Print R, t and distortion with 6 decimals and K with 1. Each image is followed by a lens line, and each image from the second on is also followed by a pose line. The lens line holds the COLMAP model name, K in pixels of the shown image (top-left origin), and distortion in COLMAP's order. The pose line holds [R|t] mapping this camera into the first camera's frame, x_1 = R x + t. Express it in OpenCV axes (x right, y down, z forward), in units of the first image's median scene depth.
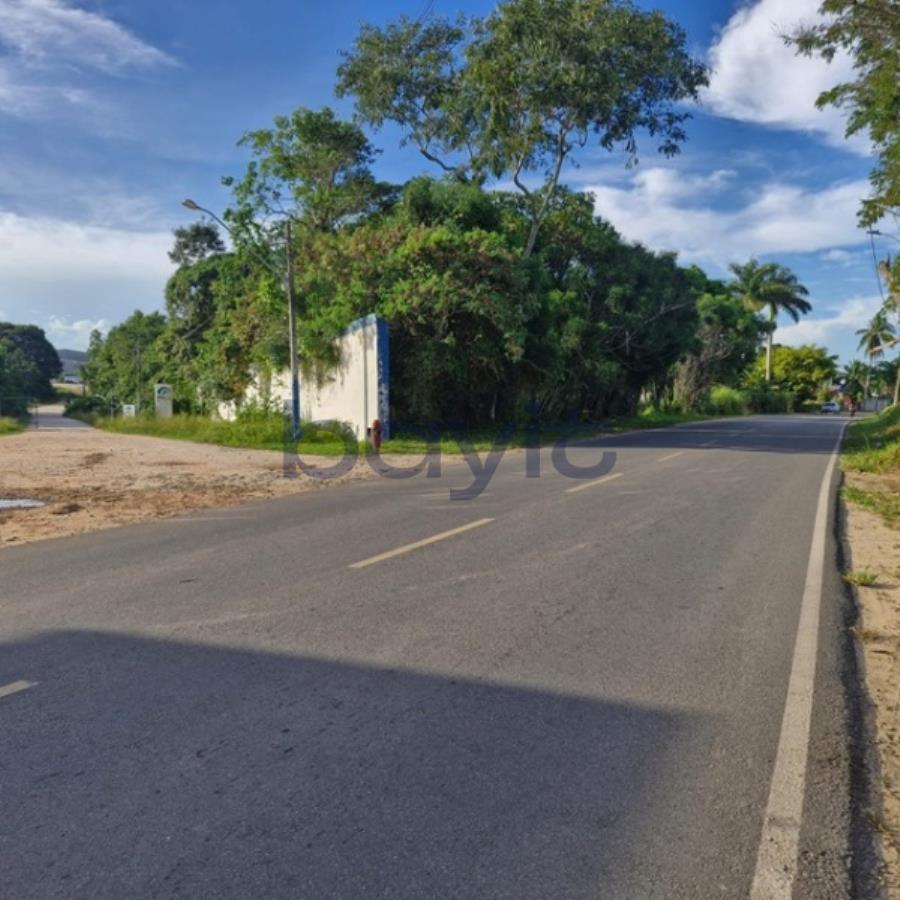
lens RADIAL K [[848.1, 0, 446.8], [0, 848.1, 460.3], [0, 0, 1]] dist [0.132538, -0.180762]
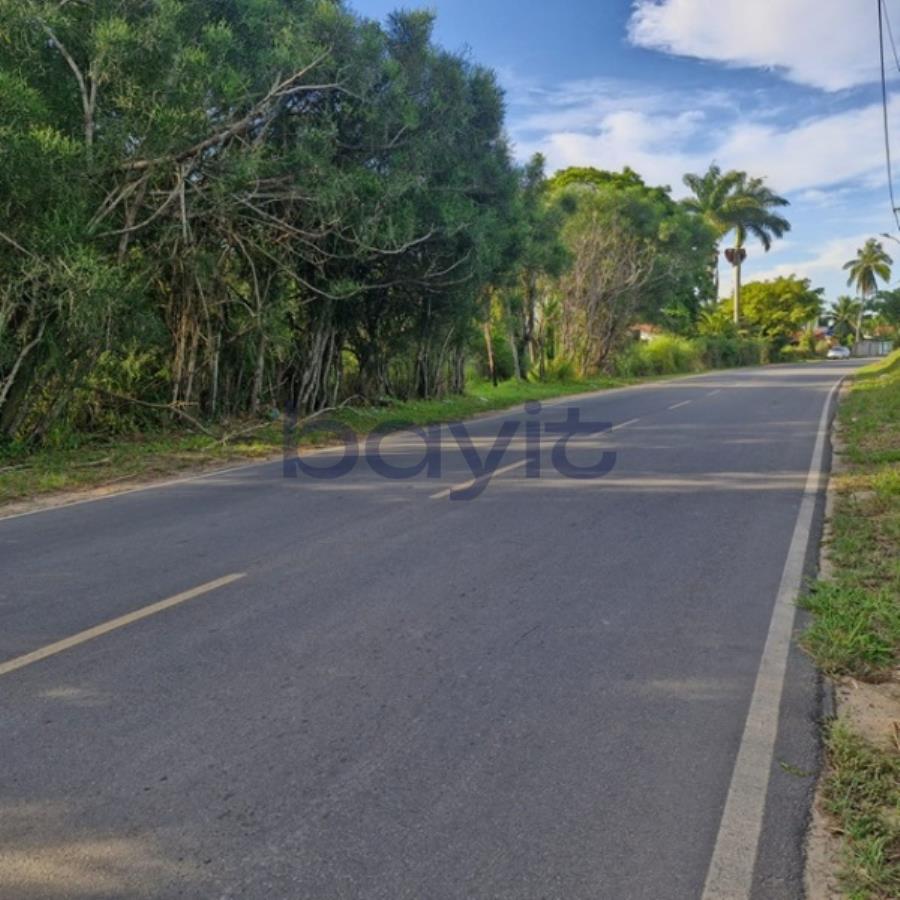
lens RADIAL K [[848.1, 0, 446.8], [0, 848.1, 460.3], [0, 0, 1]] dist [0.132538, -0.180762]
pose [[0.999186, -0.039501, 0.008203, 0.381193], [0.039062, 0.998077, 0.048128, -0.063004], [-0.010088, -0.047769, 0.998807, 0.820163]]
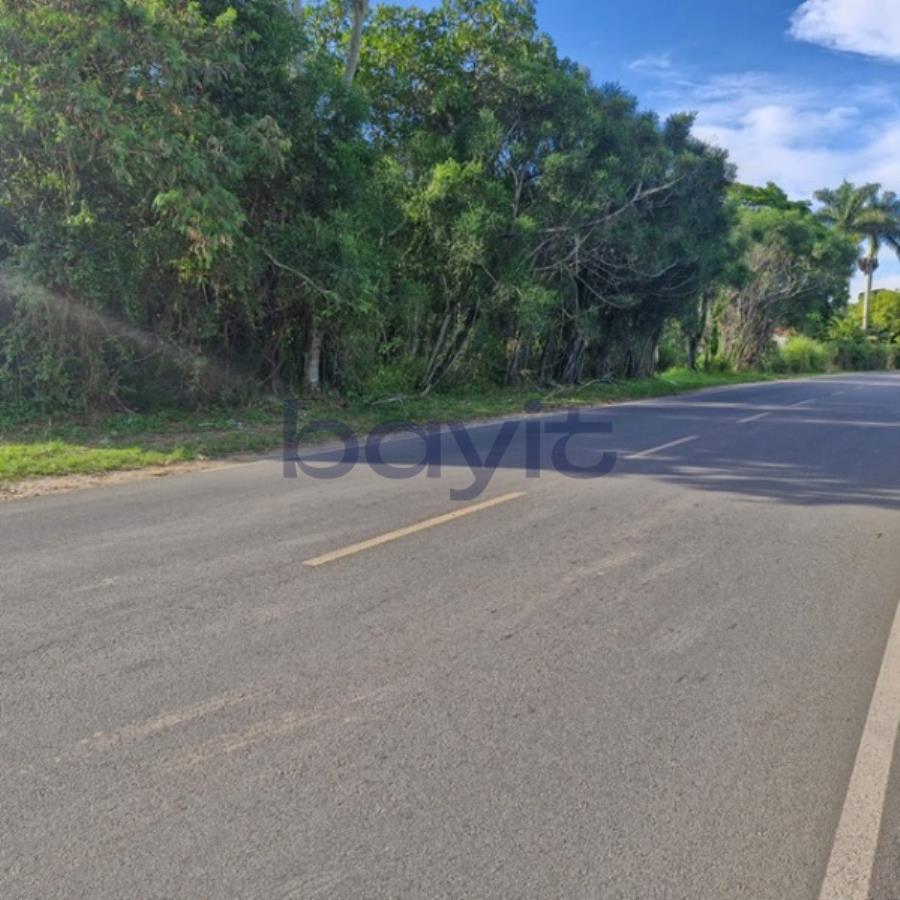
lens RADIAL K [[848.1, 0, 446.8], [0, 848.1, 460.3], [0, 0, 1]] dist [0.132538, -0.180762]
pose [[0.995074, 0.019973, -0.097103, 0.226766], [-0.014466, 0.998264, 0.057087, -0.036997], [0.098075, -0.055401, 0.993636, 0.501274]]
